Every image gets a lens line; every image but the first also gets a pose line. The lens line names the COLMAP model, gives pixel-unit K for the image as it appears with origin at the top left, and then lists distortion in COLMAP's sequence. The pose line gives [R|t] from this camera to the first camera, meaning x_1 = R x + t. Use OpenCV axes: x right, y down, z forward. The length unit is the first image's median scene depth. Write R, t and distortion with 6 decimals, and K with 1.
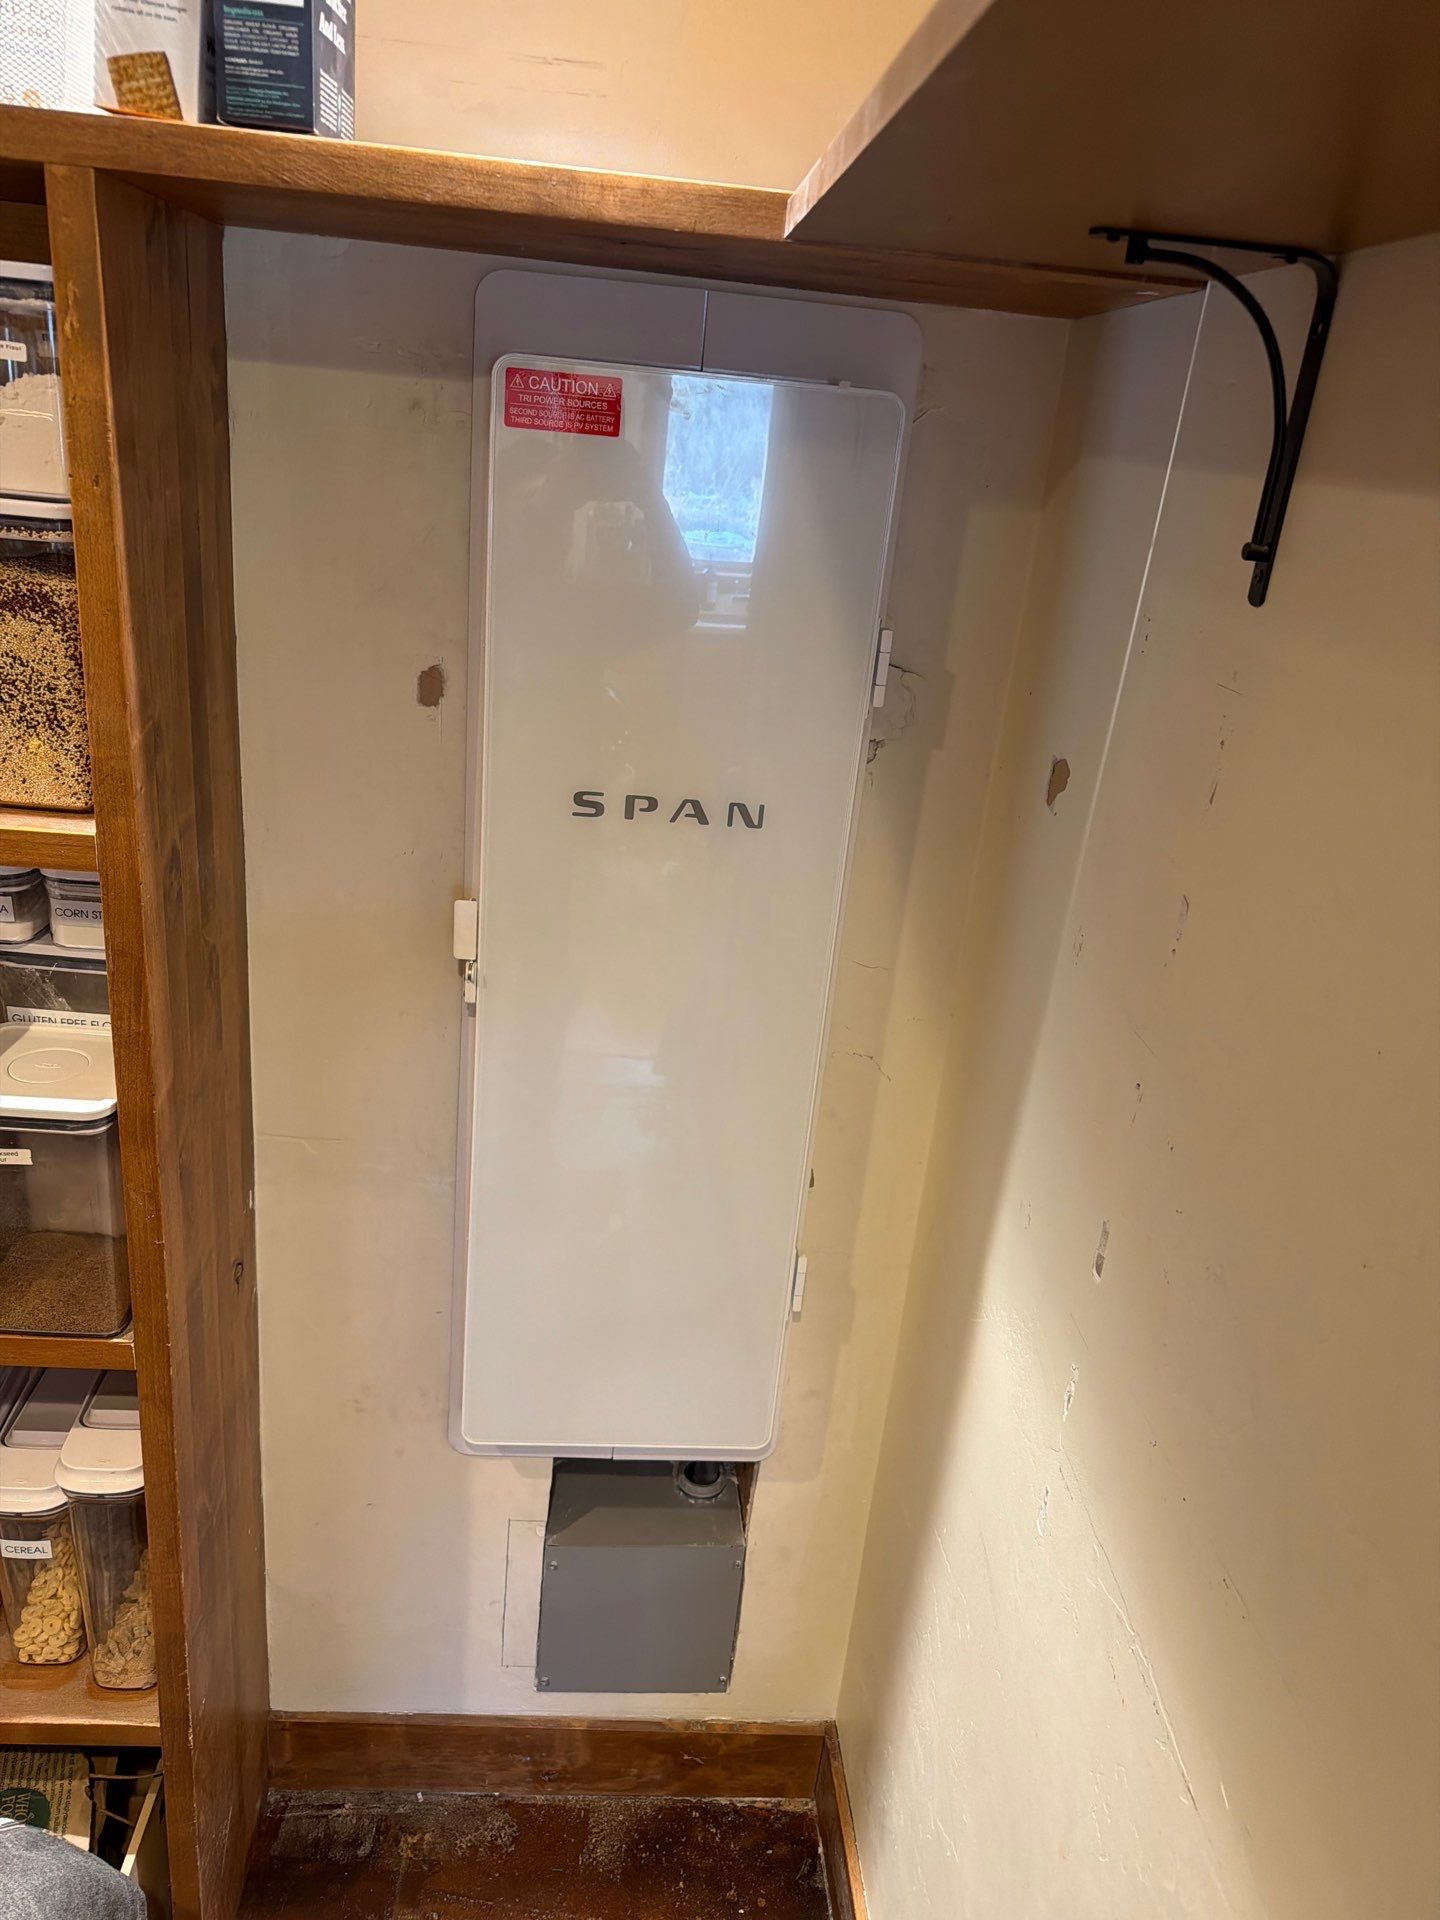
lens RADIAL K [[1382.5, 0, 720.0], [0, 1382.5, 960.0], [0, 0, 1]] dist [0.050335, -0.059219]
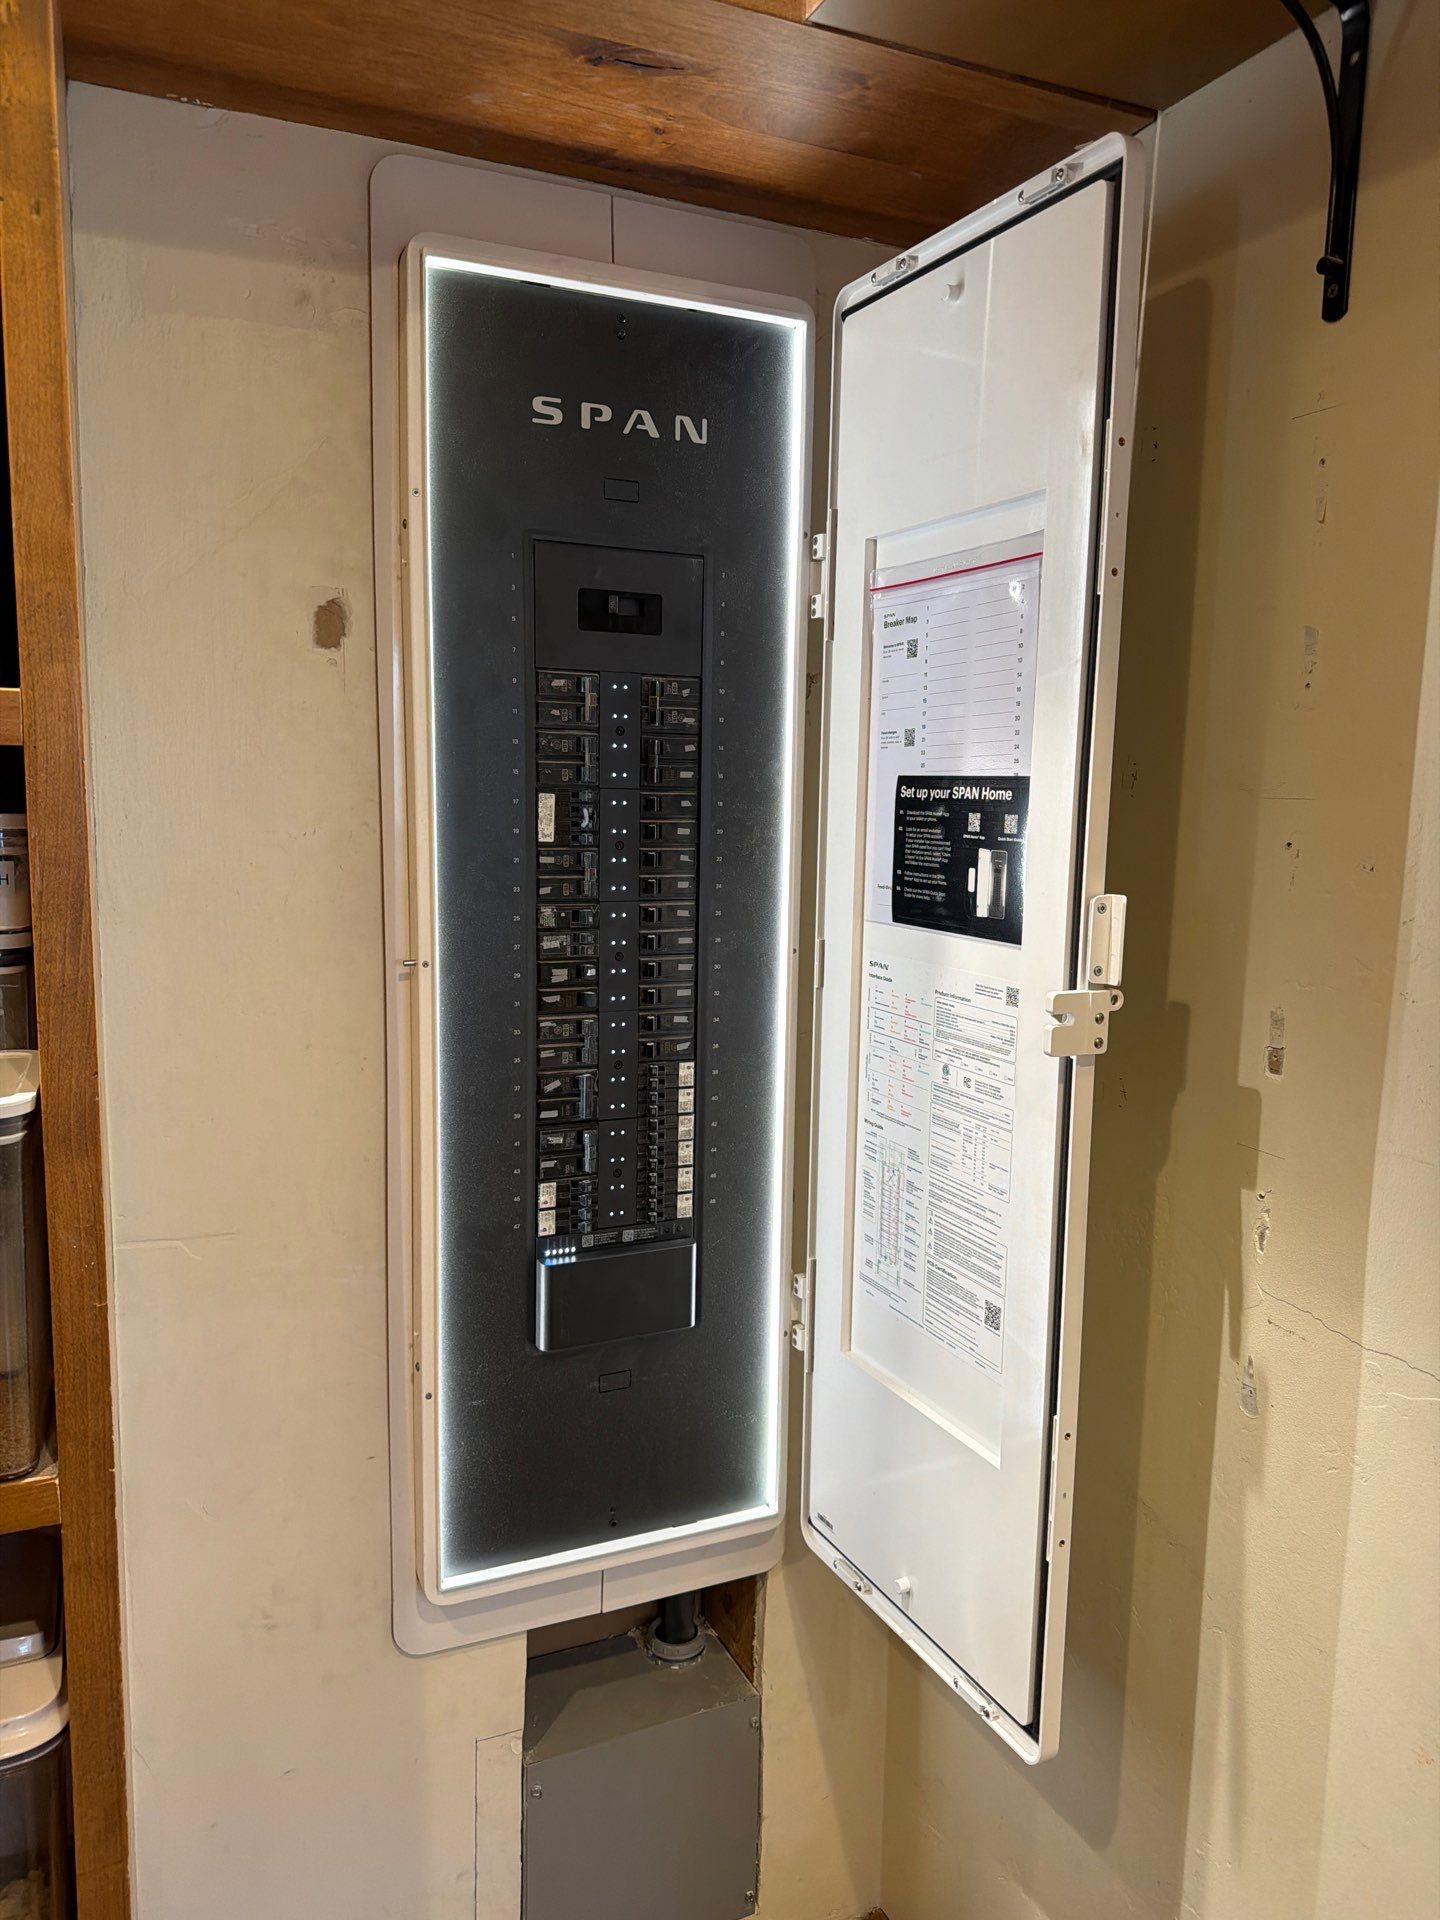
lens RADIAL K [[1378.9, 0, 720.0], [0, 1378.9, 960.0], [0, 0, 1]] dist [-0.005626, 0.006037]
pose [[0.935450, -0.119476, 0.332654, -0.304212], [0.191412, 0.962427, -0.192601, 0.216954], [-0.297144, 0.243843, 0.923172, 0.214947]]
